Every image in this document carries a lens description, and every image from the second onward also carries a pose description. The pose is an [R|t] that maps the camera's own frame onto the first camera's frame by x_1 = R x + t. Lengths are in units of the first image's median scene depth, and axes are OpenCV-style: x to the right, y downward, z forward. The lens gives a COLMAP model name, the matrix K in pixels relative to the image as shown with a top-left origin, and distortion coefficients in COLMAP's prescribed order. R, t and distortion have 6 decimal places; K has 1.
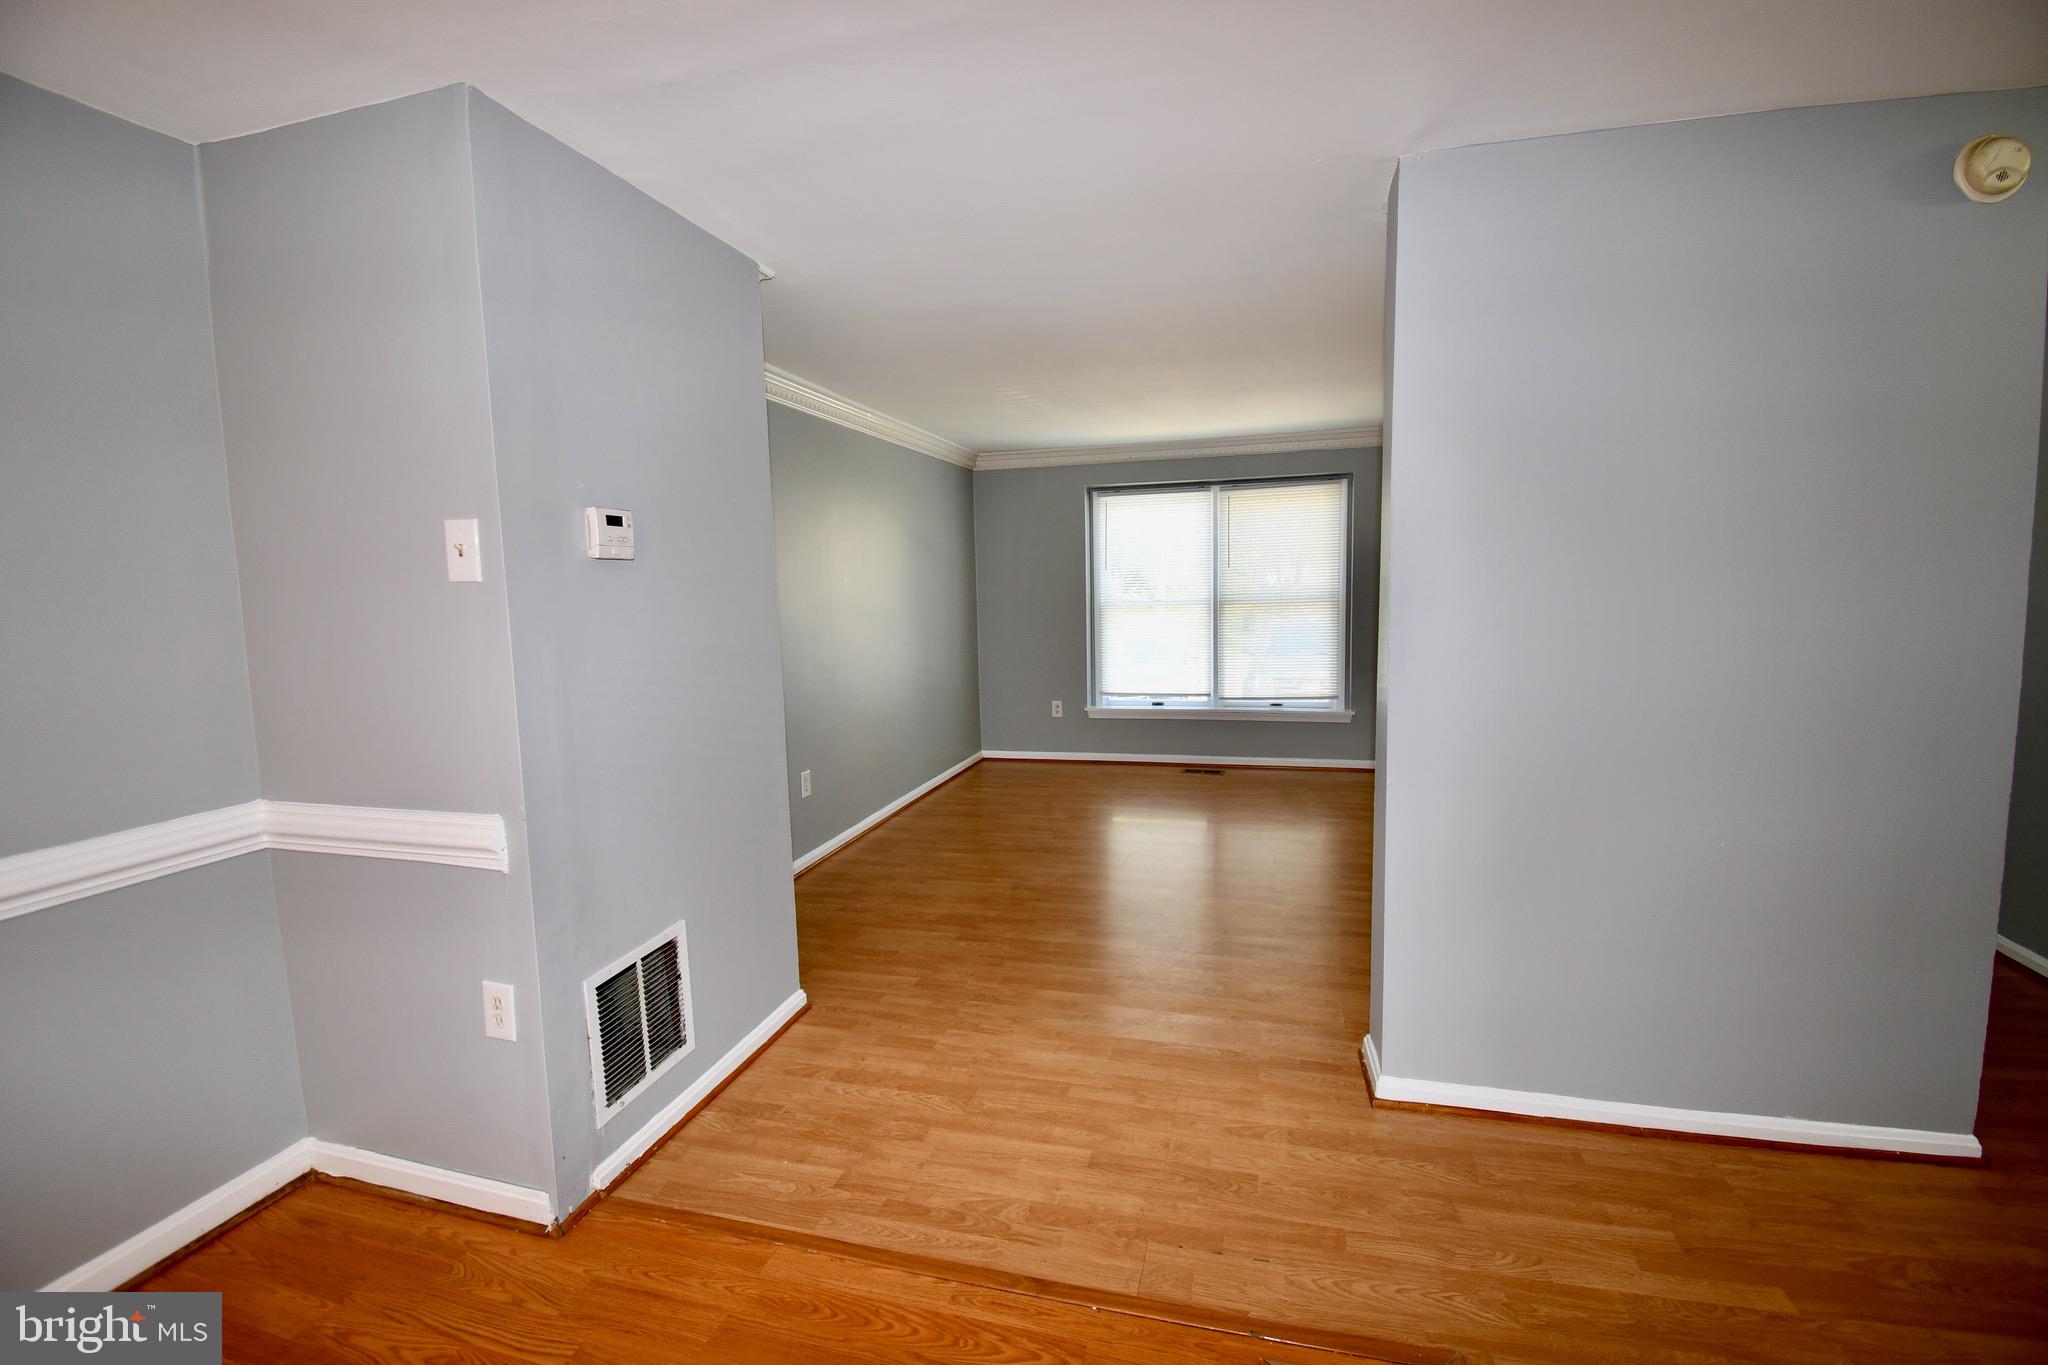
lens RADIAL K [[894.3, 0, 1024.0], [0, 894.3, 682.5], [0, 0, 1]] dist [0.019232, -0.026365]
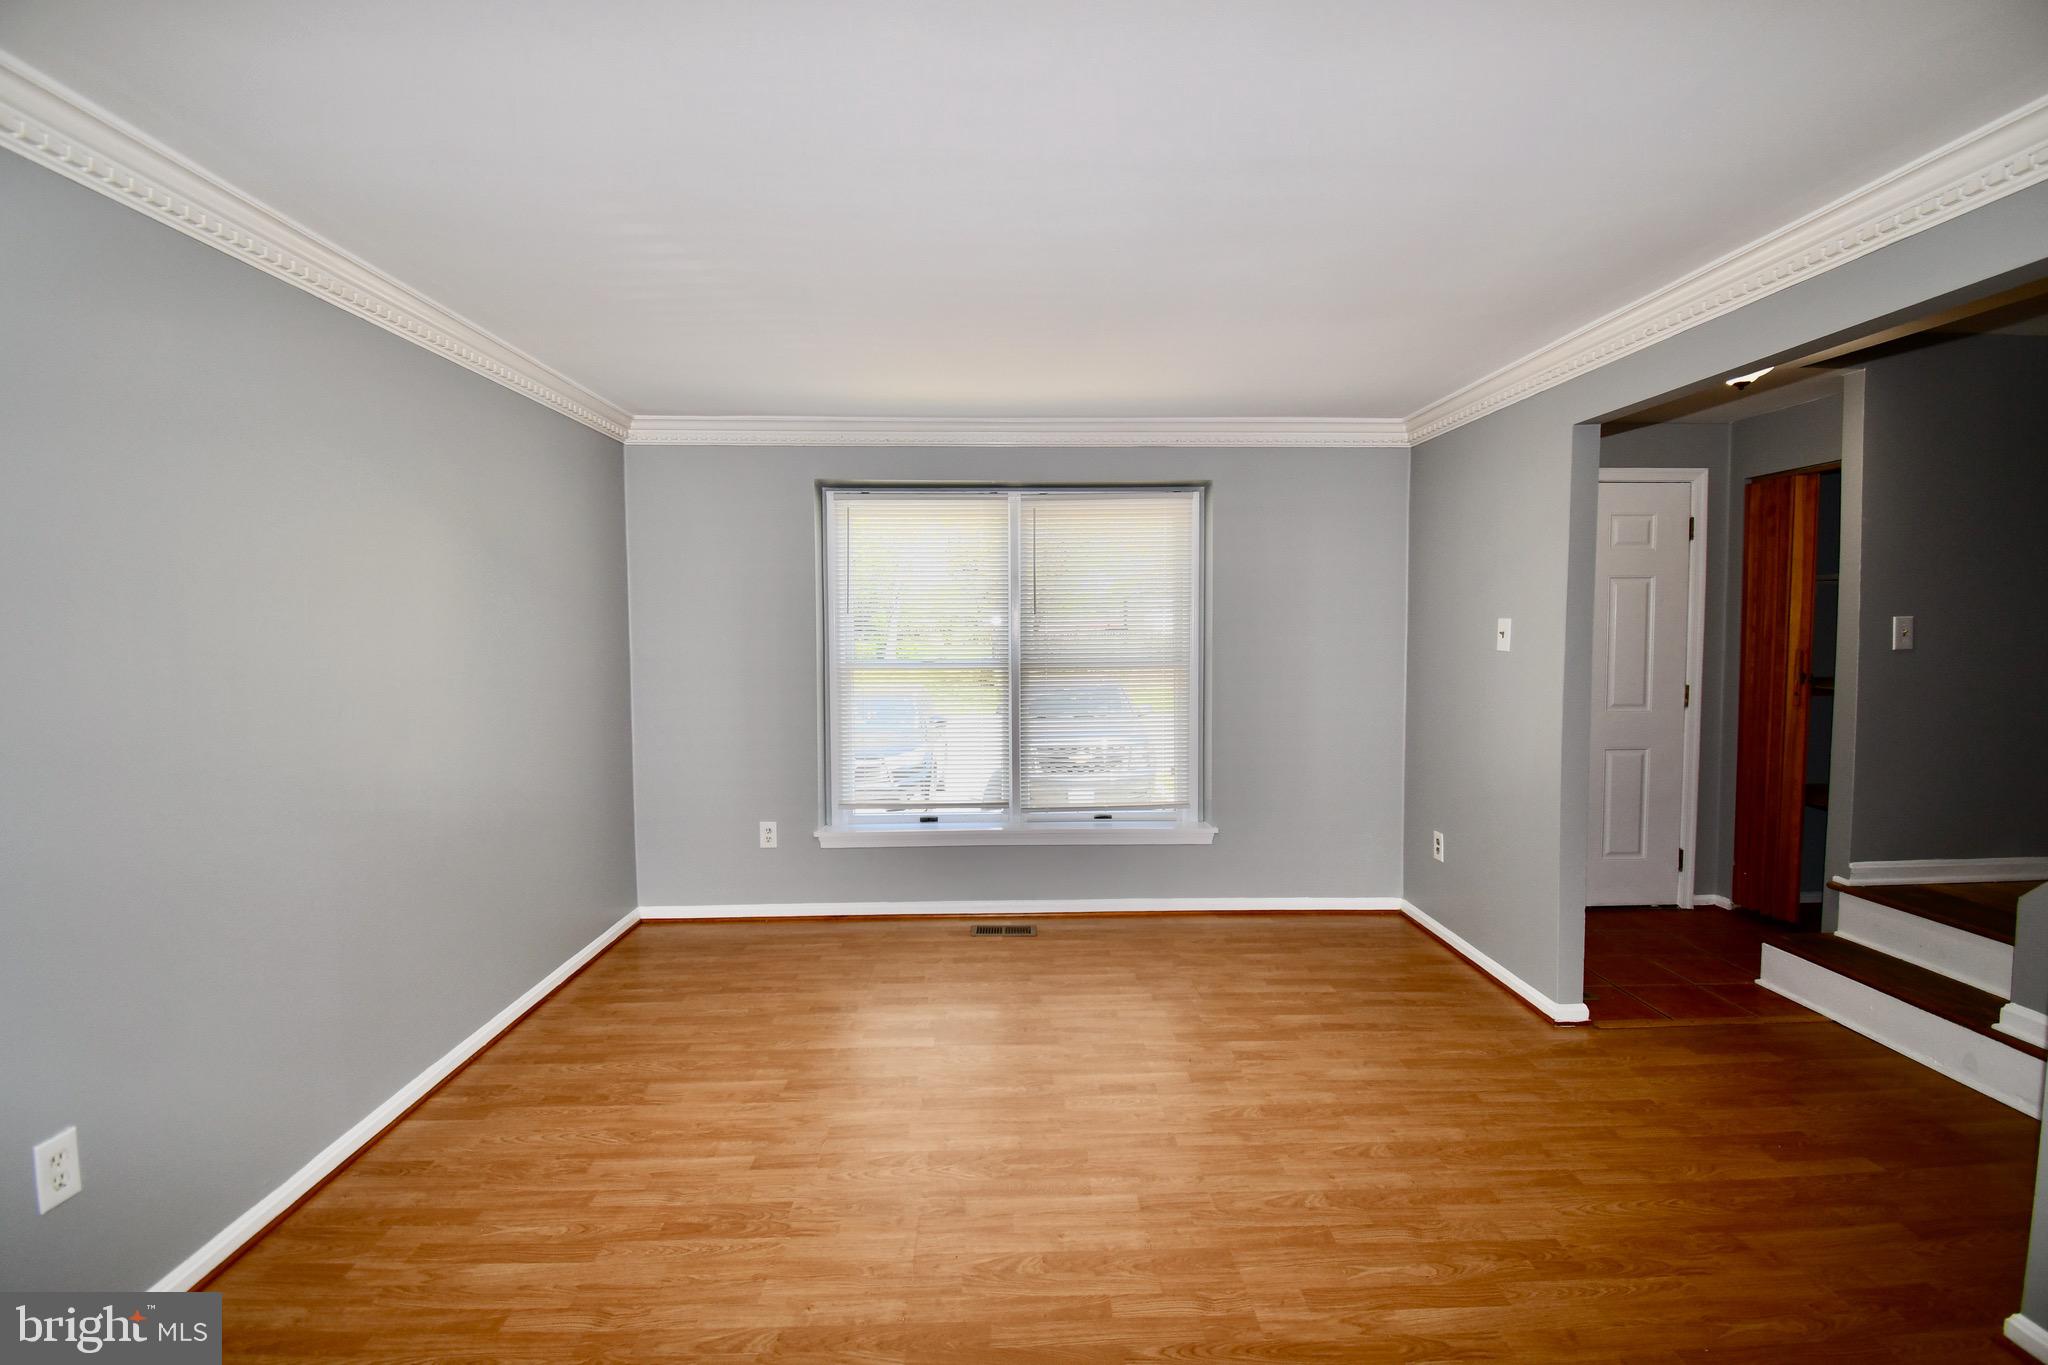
lens RADIAL K [[918.3, 0, 1026.1], [0, 918.3, 685.3], [0, 0, 1]] dist [0.015347, -0.023242]
pose [[0.954937, 0.001153, 0.296808, 0.058006], [0.013706, 0.998754, -0.047978, -0.128092], [-0.296493, 0.049884, 0.953731, 1.055130]]
